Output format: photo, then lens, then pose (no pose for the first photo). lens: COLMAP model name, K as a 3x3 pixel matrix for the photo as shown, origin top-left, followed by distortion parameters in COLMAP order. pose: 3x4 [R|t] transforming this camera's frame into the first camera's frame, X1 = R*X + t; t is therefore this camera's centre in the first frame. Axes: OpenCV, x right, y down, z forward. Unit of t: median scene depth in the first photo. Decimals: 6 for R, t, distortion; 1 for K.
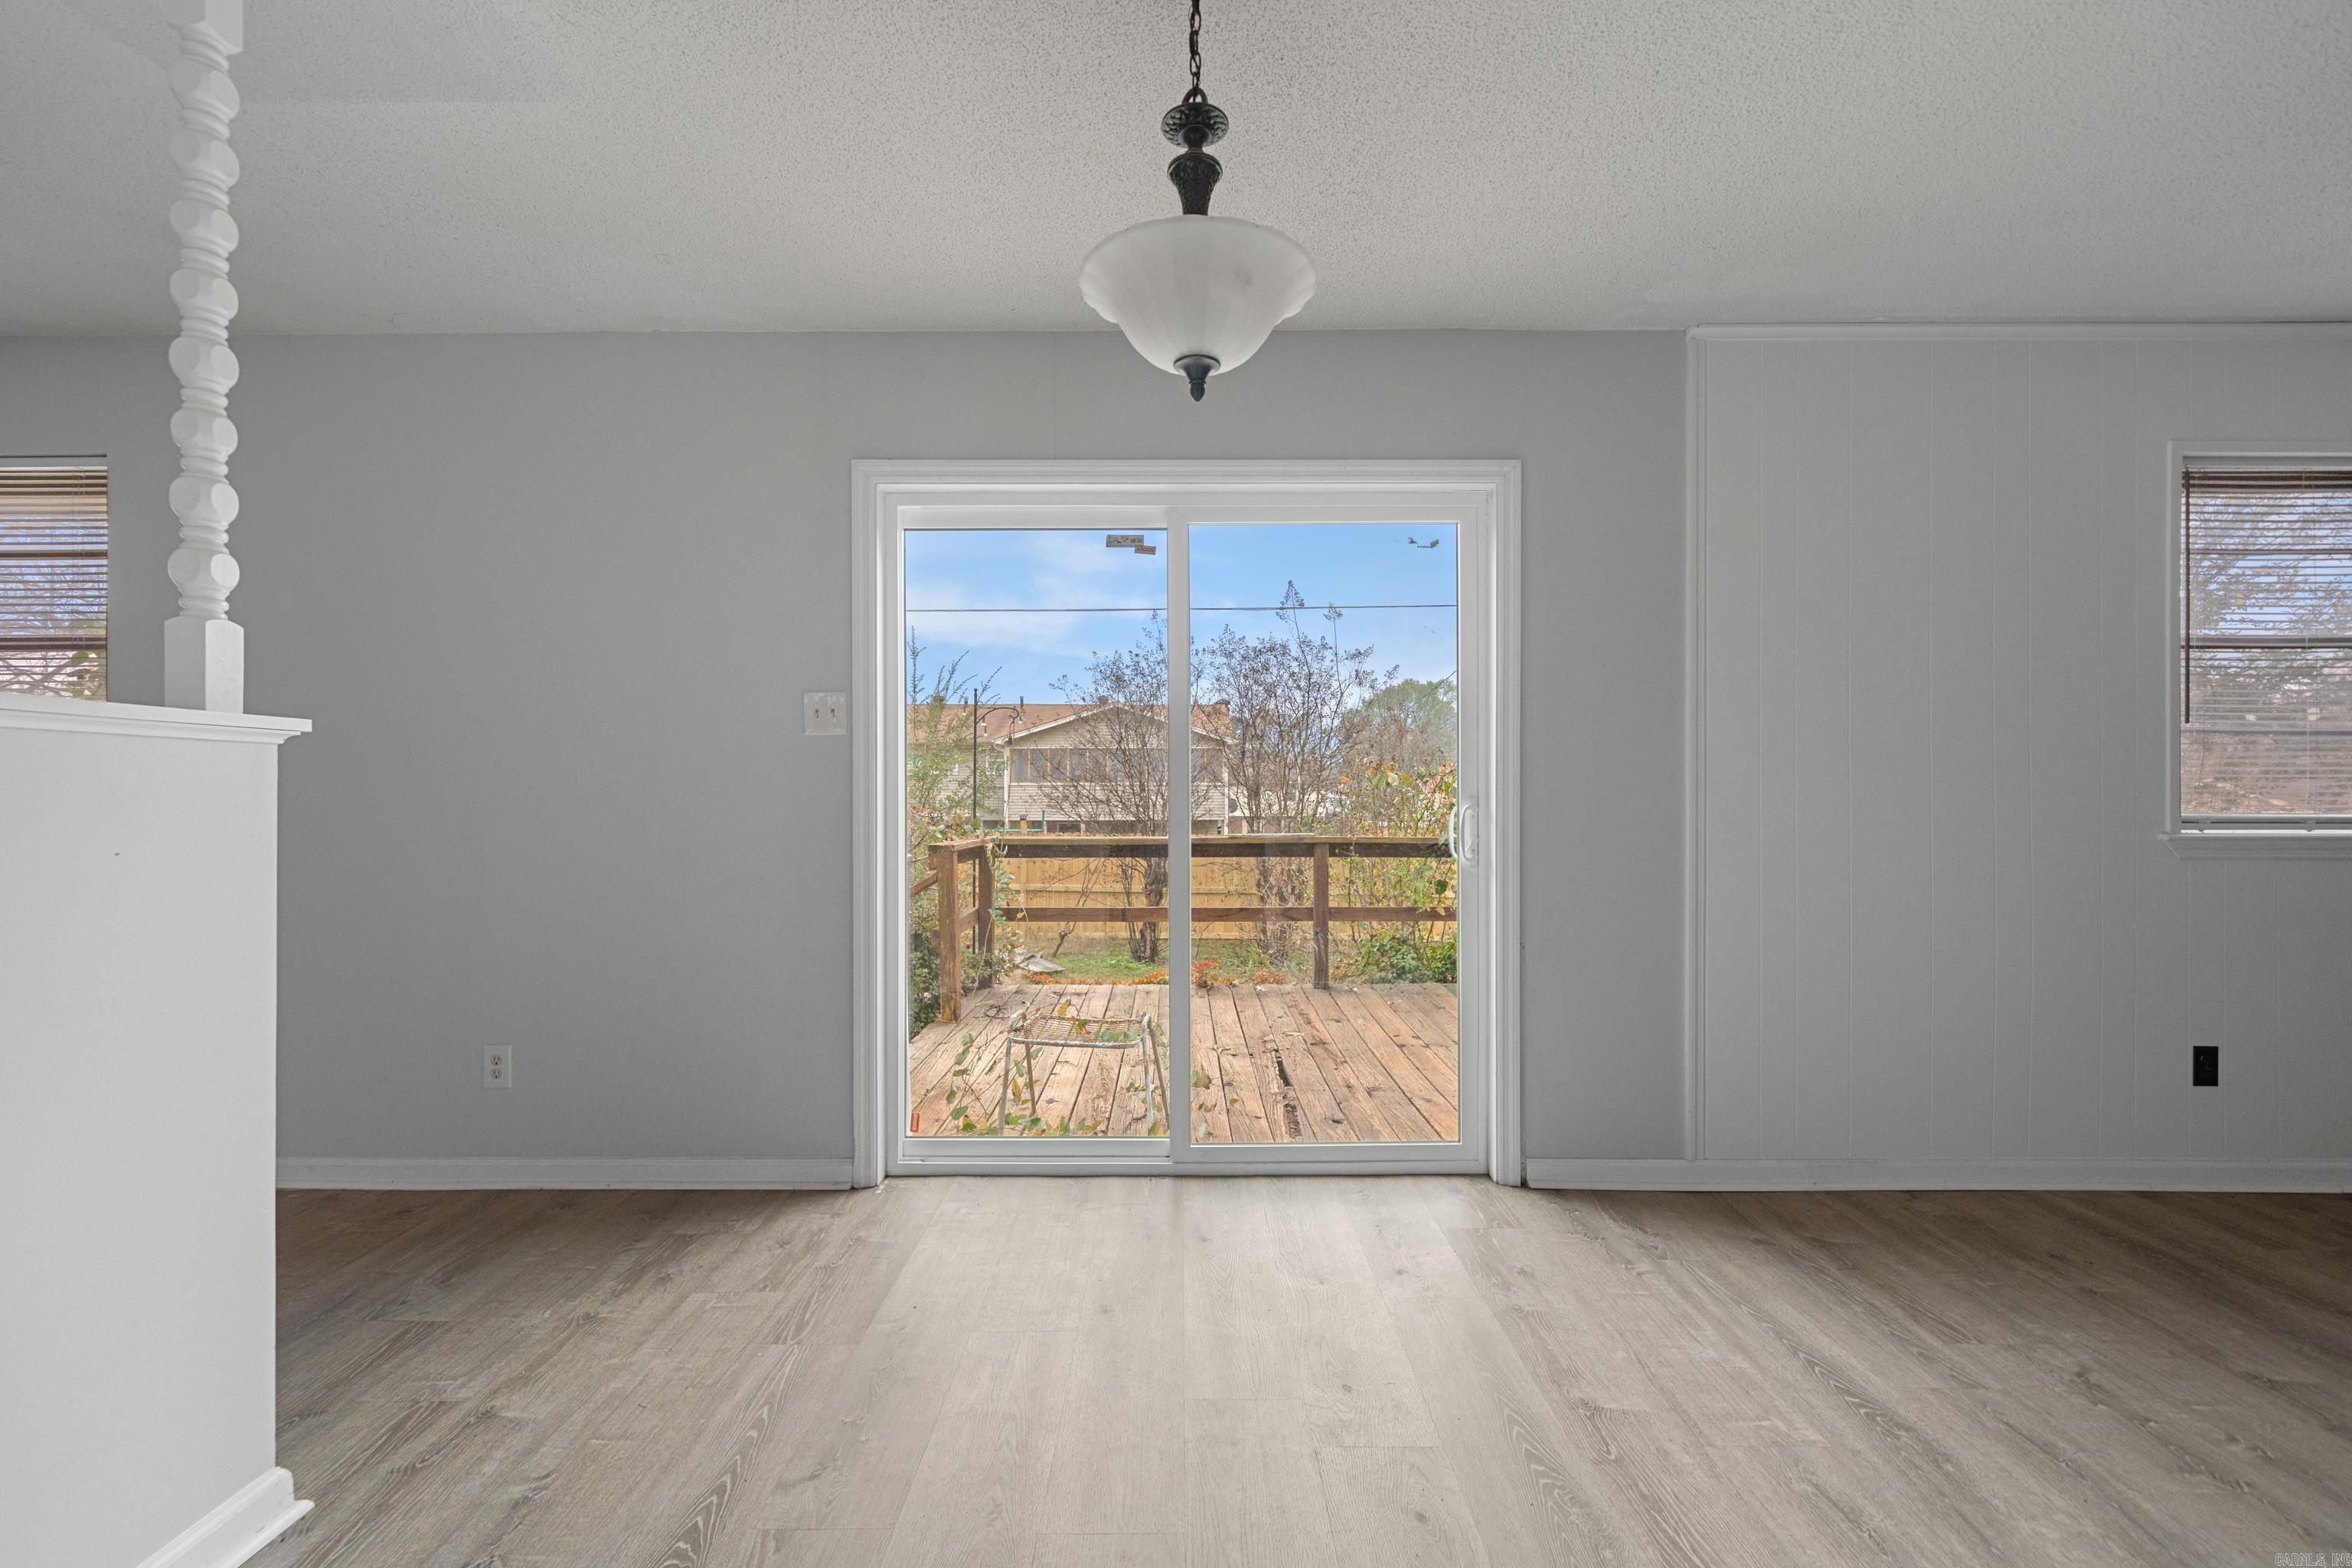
lens RADIAL K [[999.9, 0, 1176.0], [0, 999.9, 784.0], [0, 0, 1]] dist [-0.000679, -0.000075]
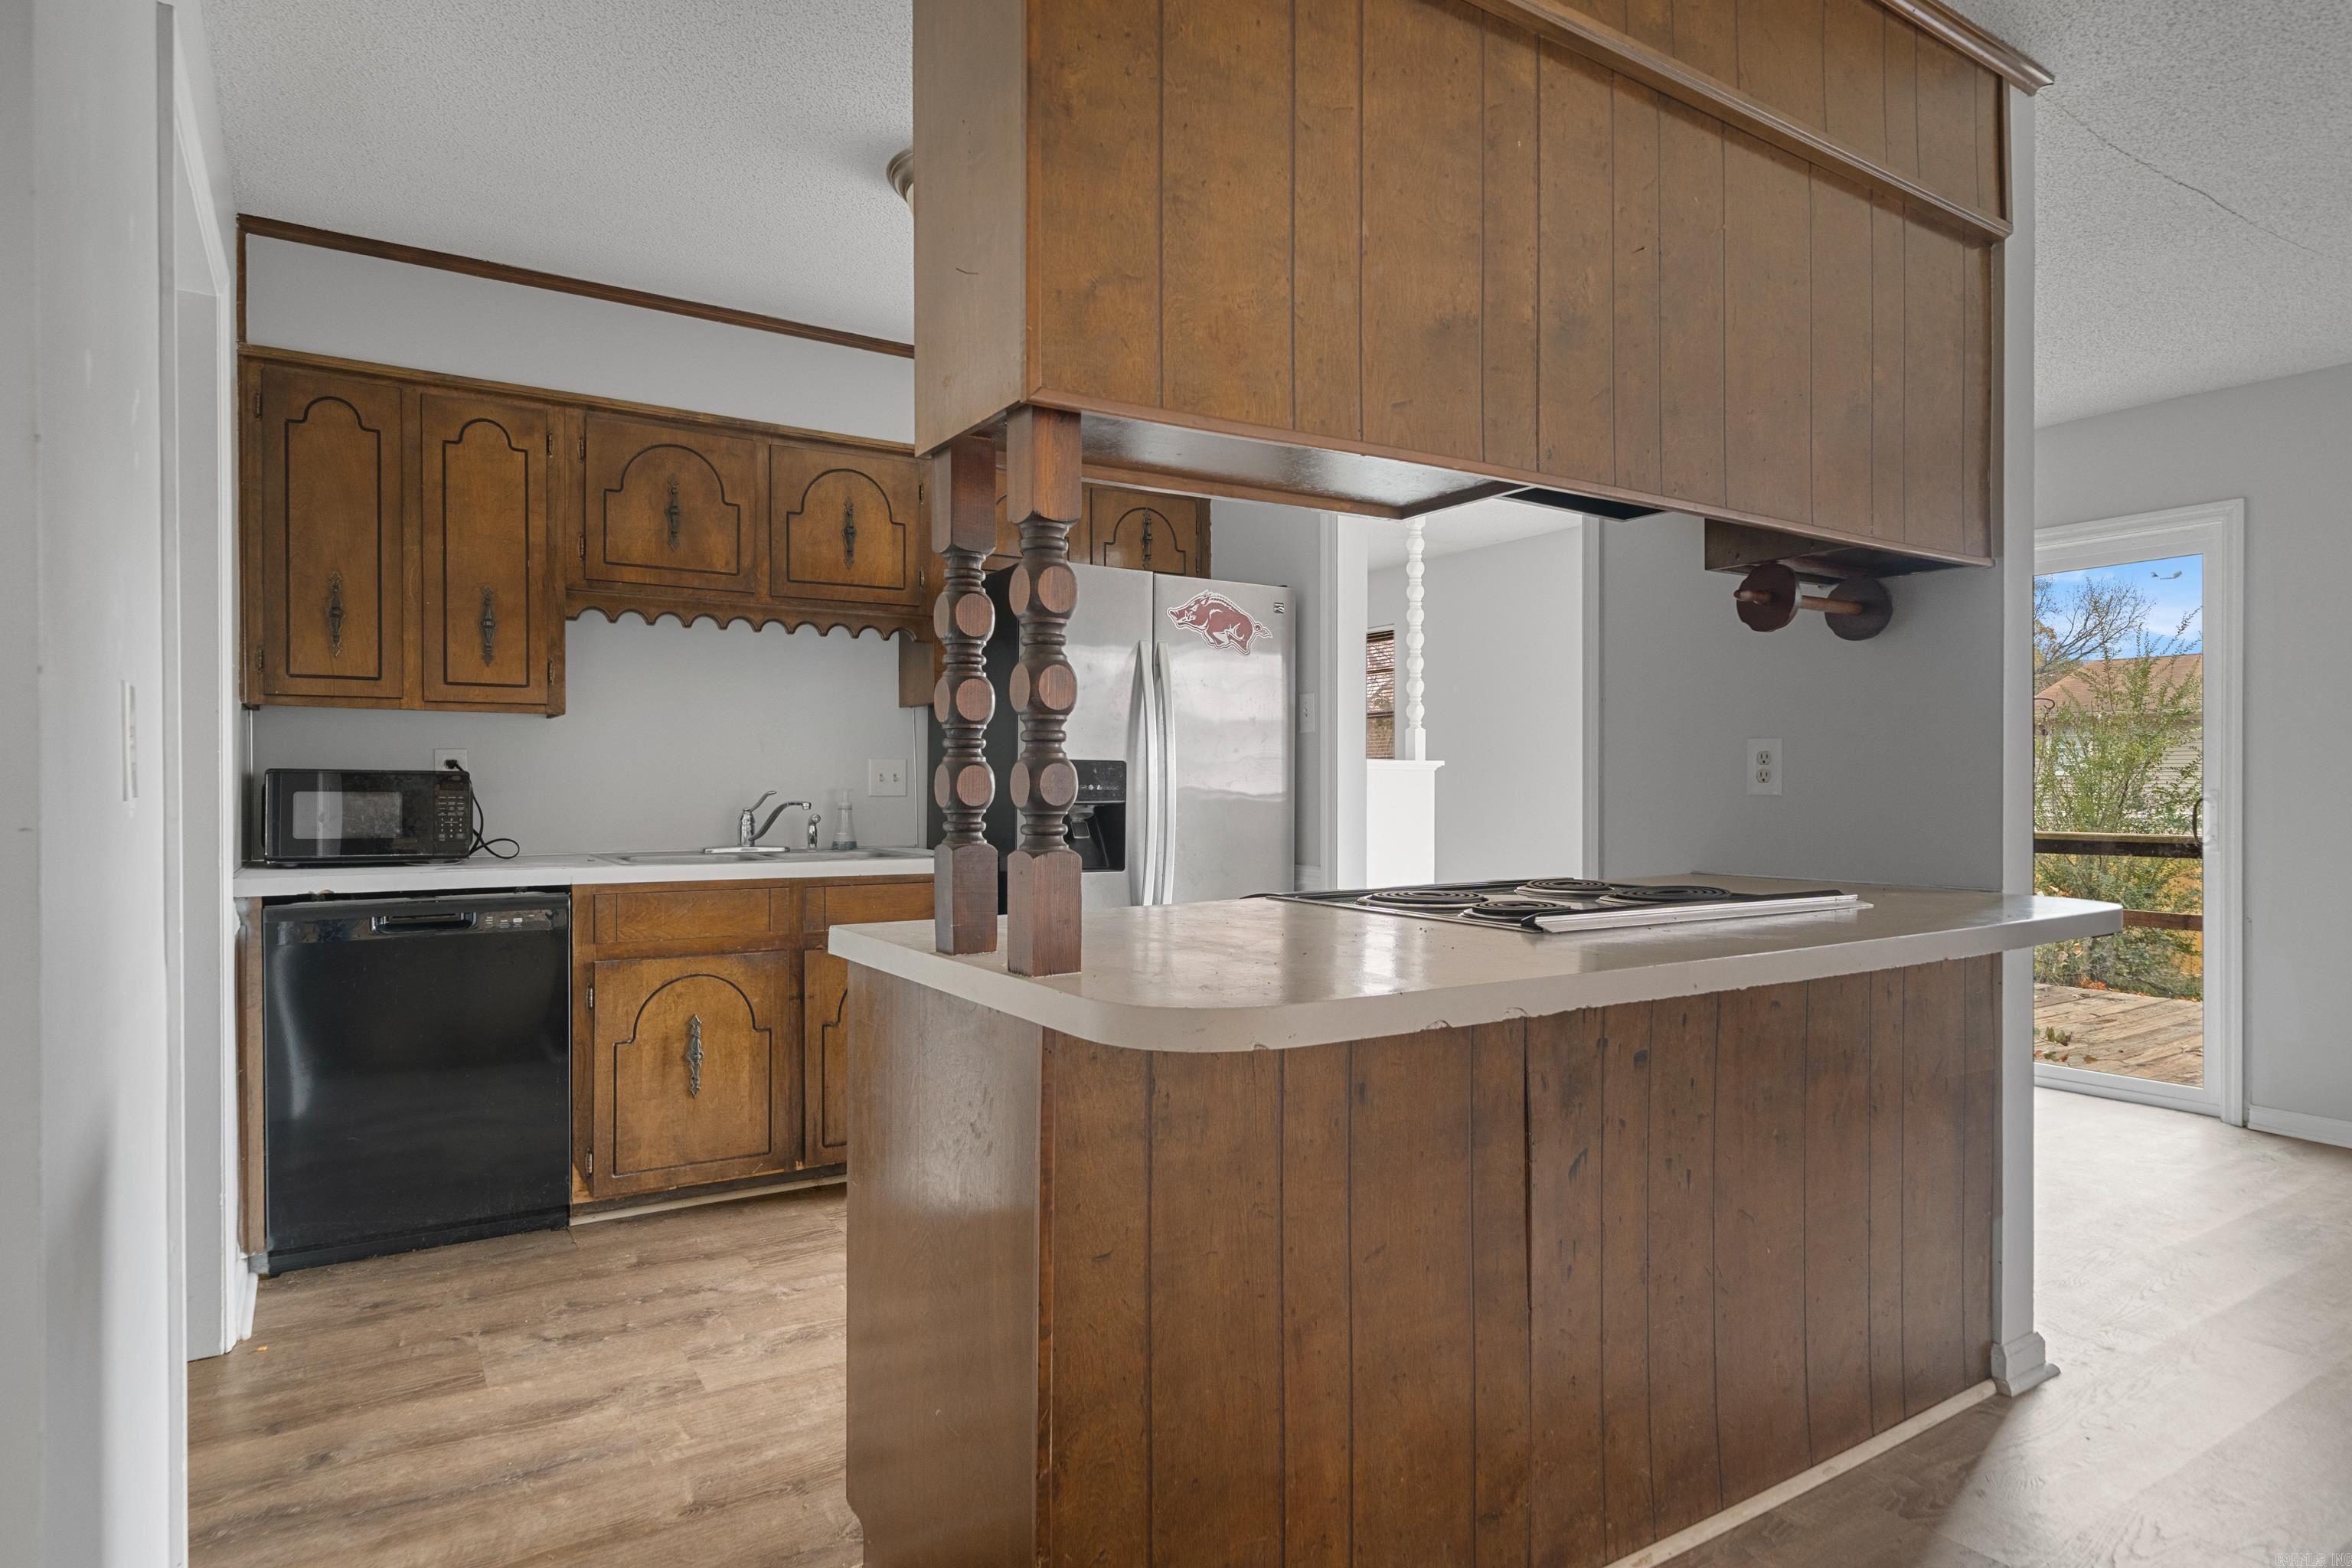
lens RADIAL K [[1380.4, 0, 1176.0], [0, 1380.4, 784.0], [0, 0, 1]] dist [0.003380, 0.000524]
pose [[0.574607, -0.003786, -0.818421, 0.415000], [0.011151, 0.999933, 0.003204, -0.006163], [0.818354, -0.010967, 0.574610, -0.407023]]
